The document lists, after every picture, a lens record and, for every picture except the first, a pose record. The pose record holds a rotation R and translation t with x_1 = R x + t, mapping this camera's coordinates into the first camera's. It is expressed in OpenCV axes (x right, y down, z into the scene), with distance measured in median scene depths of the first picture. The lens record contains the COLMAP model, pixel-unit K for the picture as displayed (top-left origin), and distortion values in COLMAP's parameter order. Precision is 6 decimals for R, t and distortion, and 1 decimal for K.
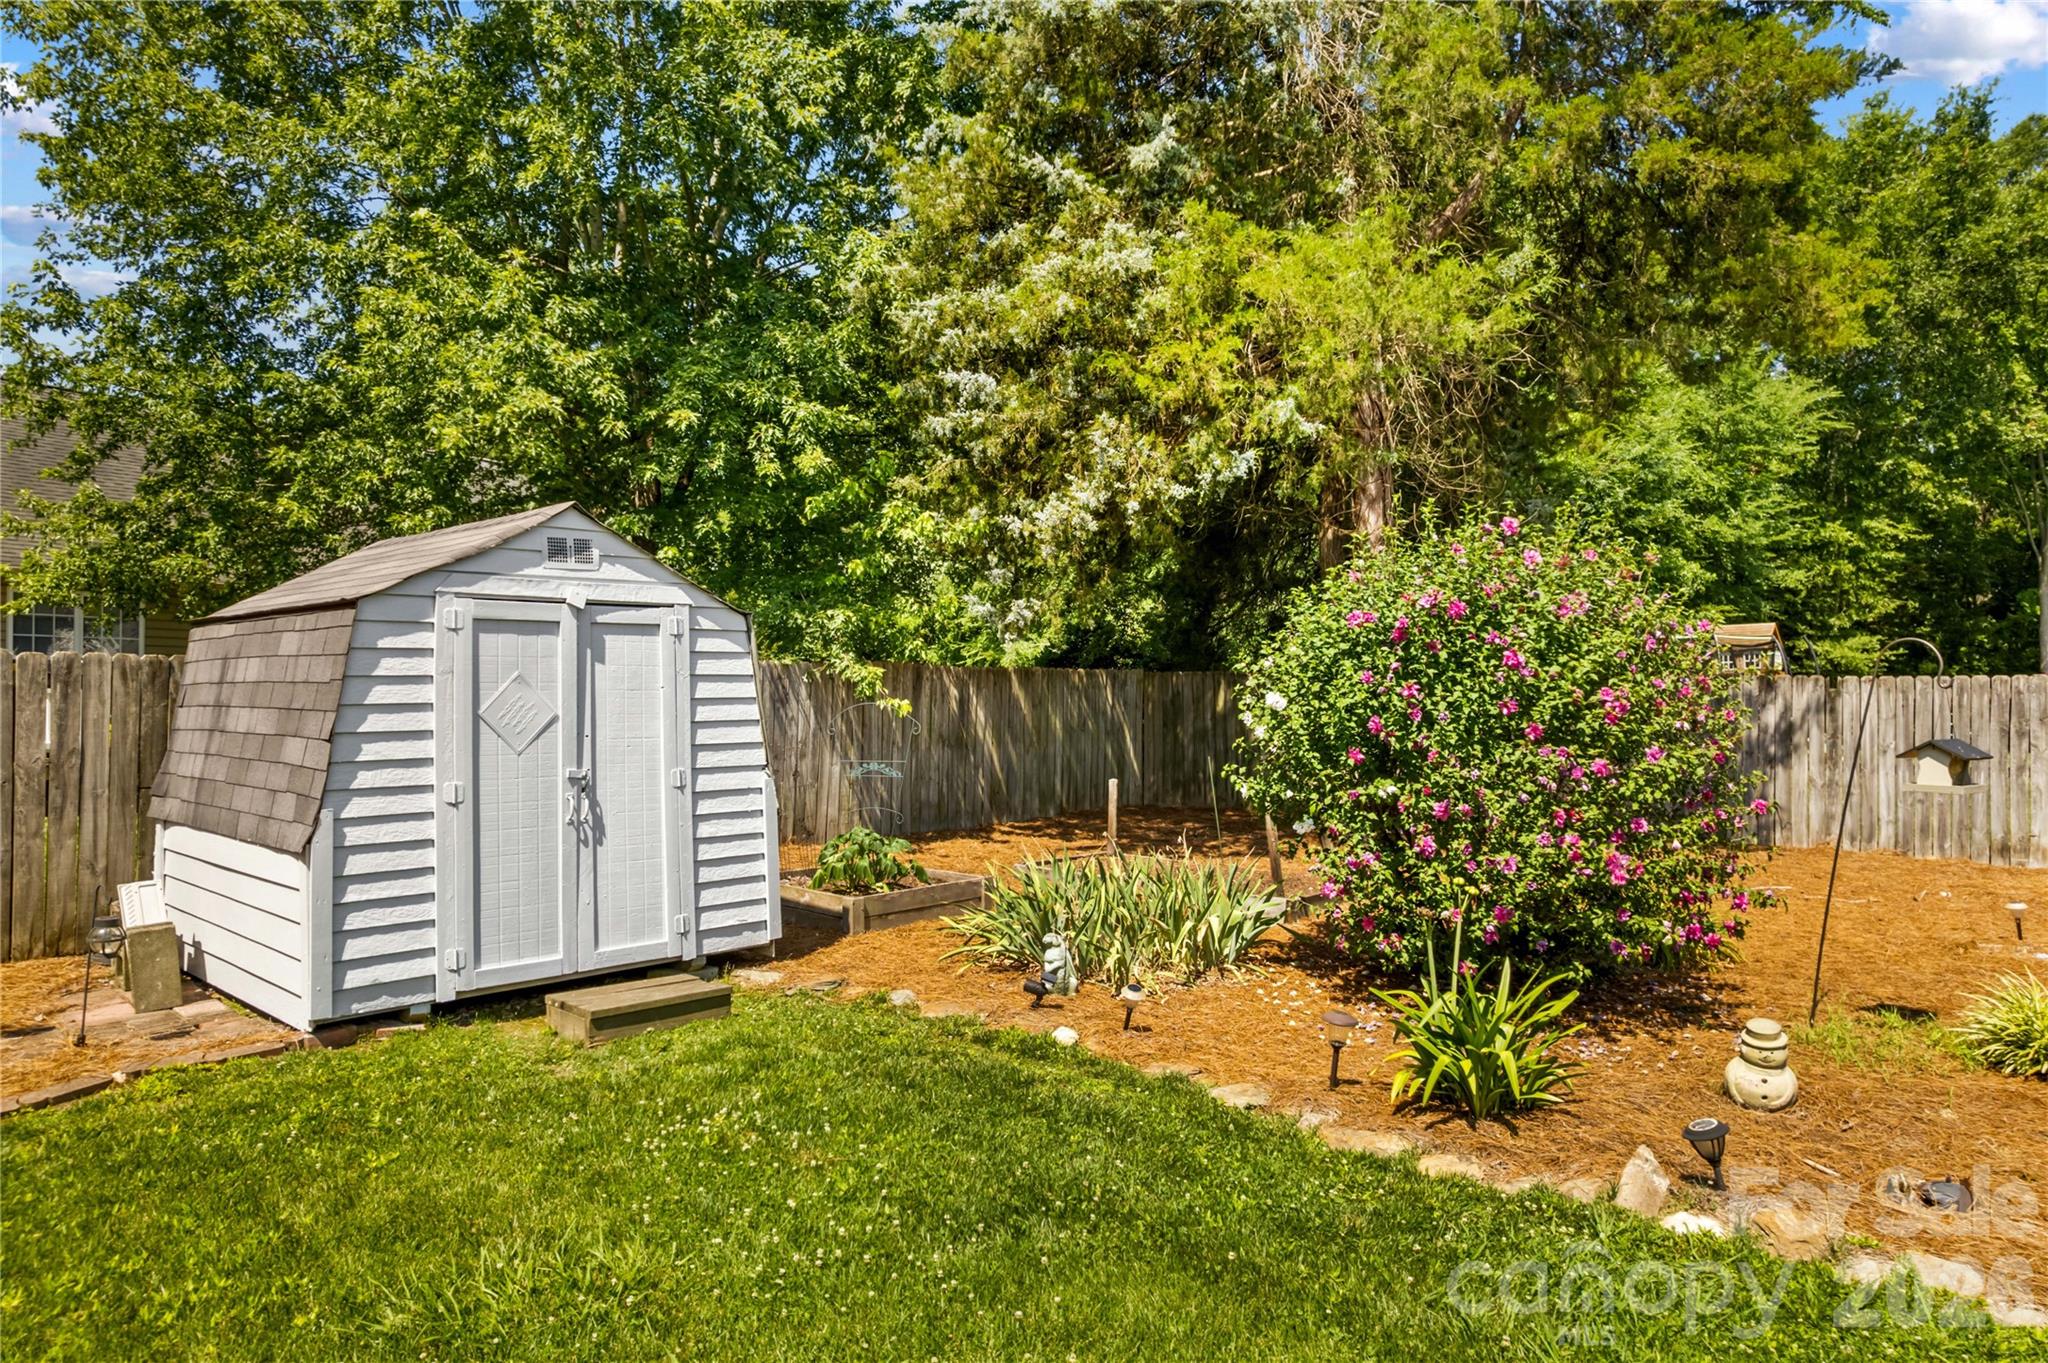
lens RADIAL K [[1317.4, 0, 1015.8], [0, 1317.4, 693.2], [0, 0, 1]] dist [-0.039978, 0.000828]
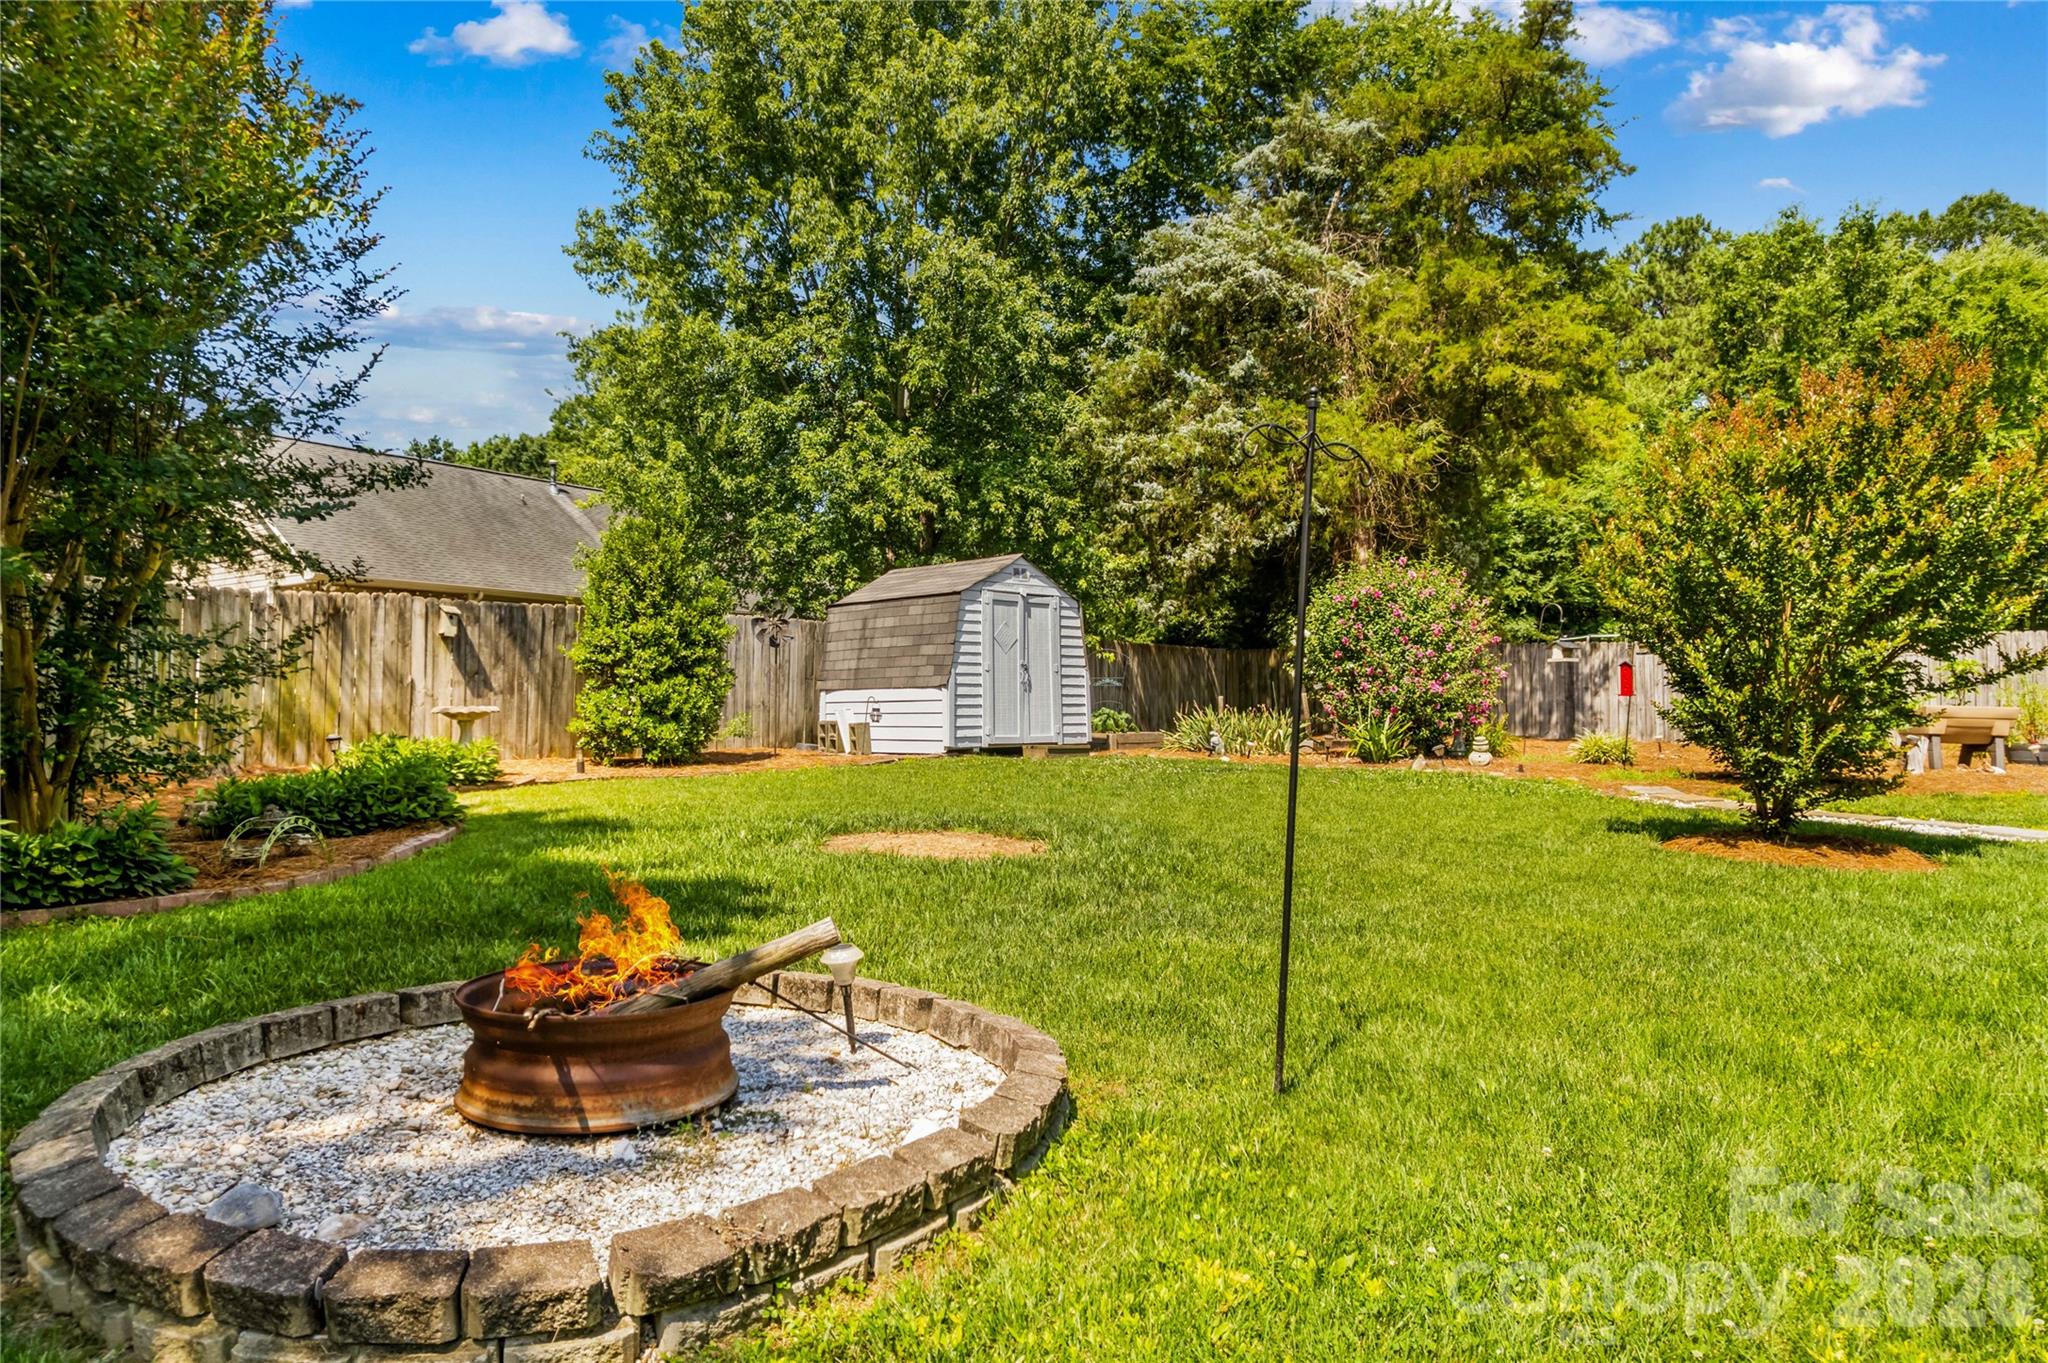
lens RADIAL K [[1352.8, 0, 1025.9], [0, 1352.8, 677.5], [0, 0, 1]] dist [-0.002759, -0.000510]
pose [[0.999866, -0.004876, -0.015596, -0.186748], [0.004335, 0.999395, -0.034520, 0.114157], [0.015755, 0.034448, 0.999282, -1.001237]]
